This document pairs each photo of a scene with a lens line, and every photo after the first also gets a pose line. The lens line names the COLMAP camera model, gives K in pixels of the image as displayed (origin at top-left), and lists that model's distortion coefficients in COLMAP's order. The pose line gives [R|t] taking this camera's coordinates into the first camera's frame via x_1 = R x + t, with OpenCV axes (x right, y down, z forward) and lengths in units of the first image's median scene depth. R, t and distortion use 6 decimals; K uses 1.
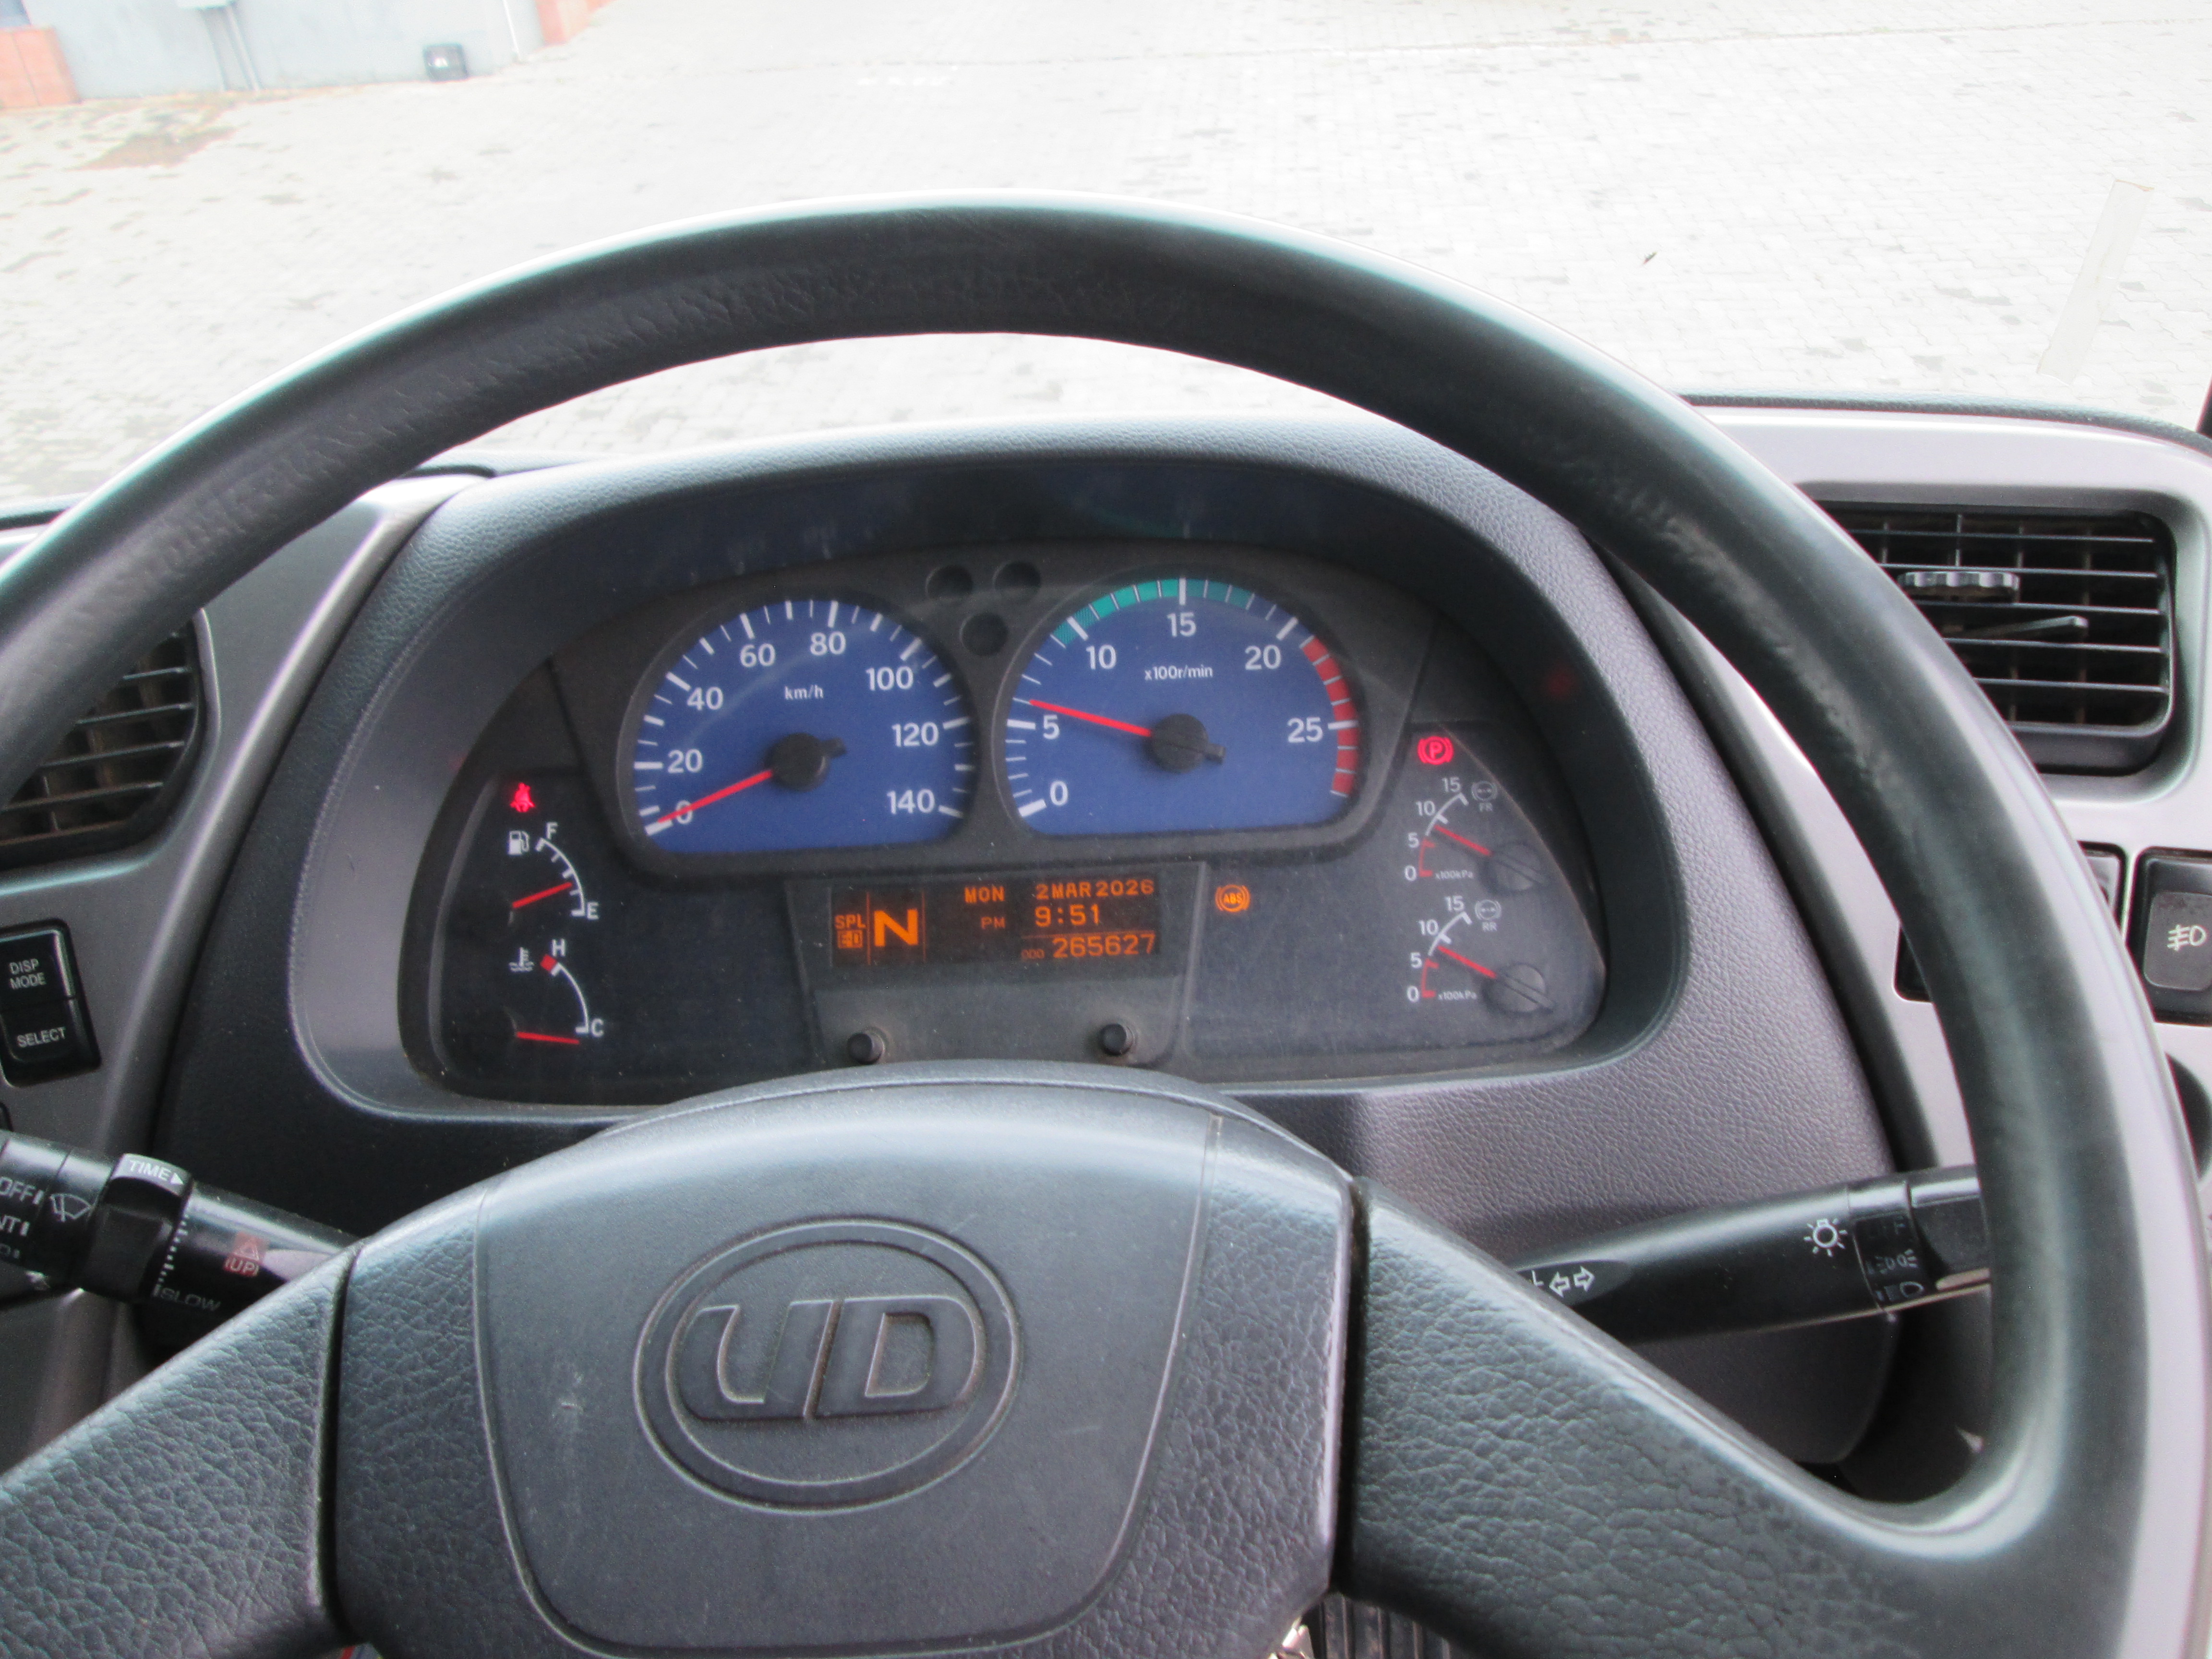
lens RADIAL K [[1825.1, 0, 1107.3], [0, 1825.1, 832.3], [0, 0, 1]] dist [-0.062105, 0.030546]
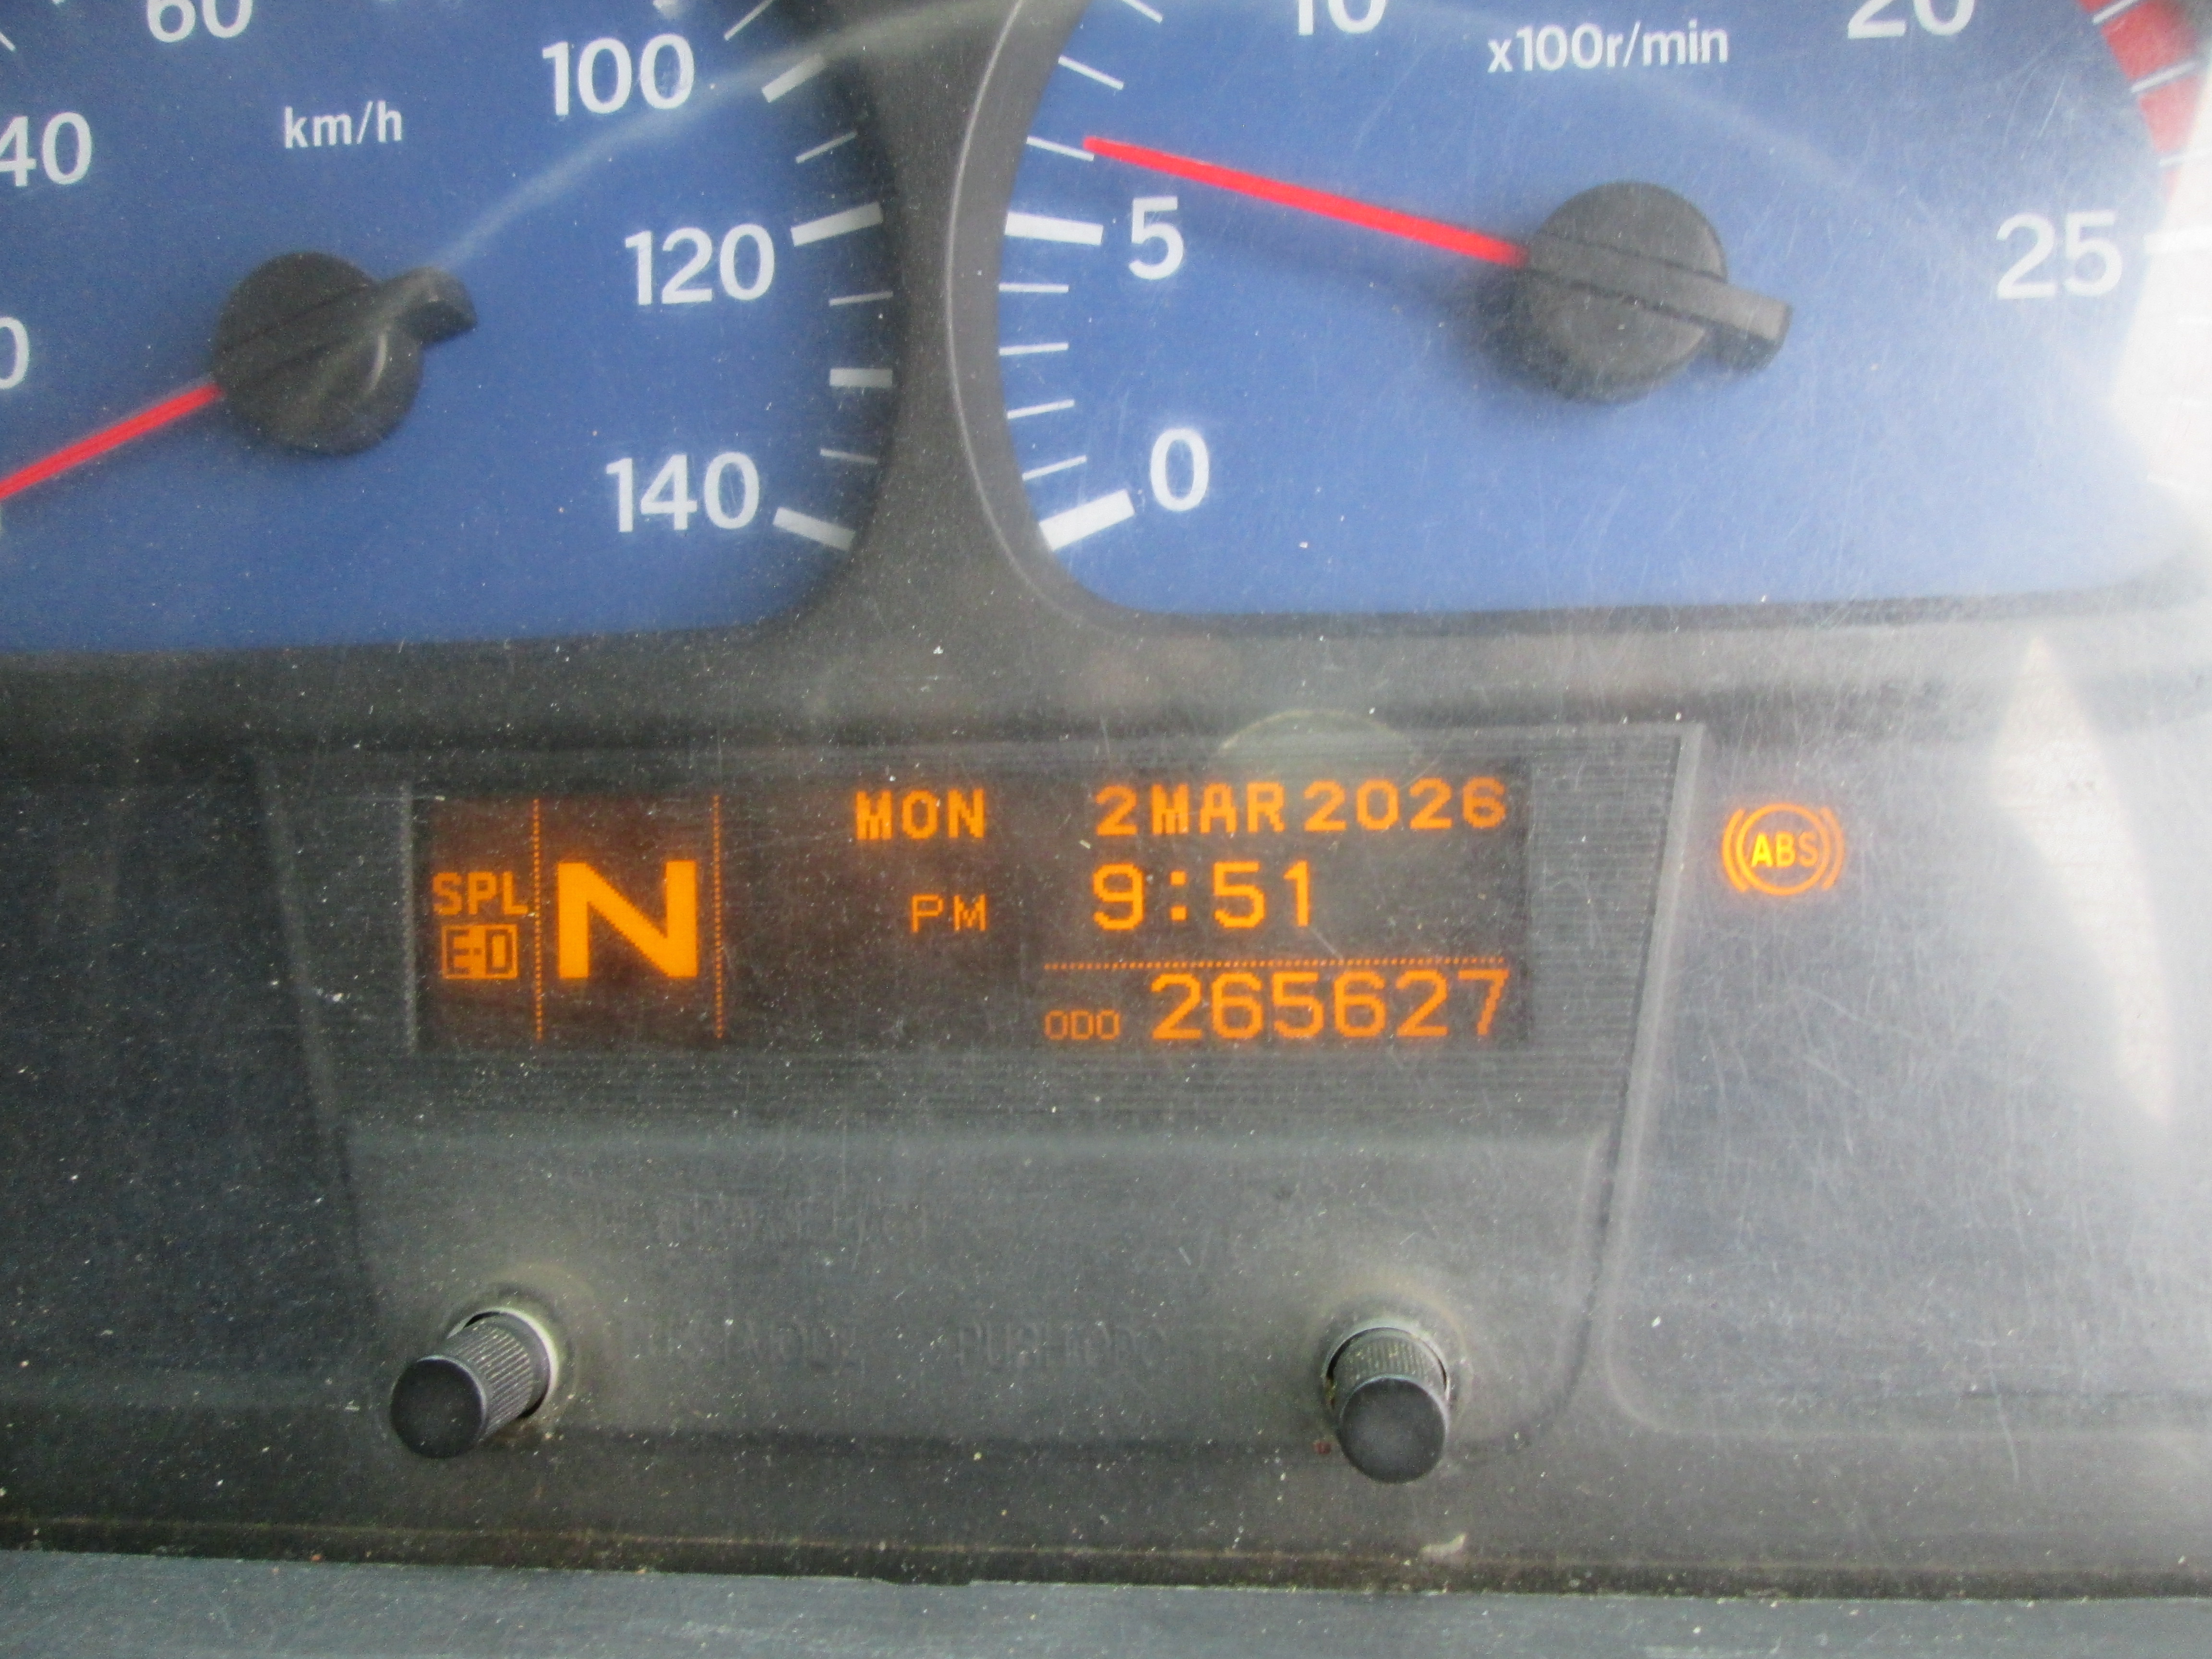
lens RADIAL K [[1825.1, 0, 1112.4], [0, 1825.1, 832.7], [0, 0, 1]] dist [-0.062105, 0.030546]
pose [[0.998870, 0.021162, -0.042563, -0.023959], [-0.014782, 0.989325, 0.144975, -0.005911], [0.045177, -0.144182, 0.988519, 0.710722]]
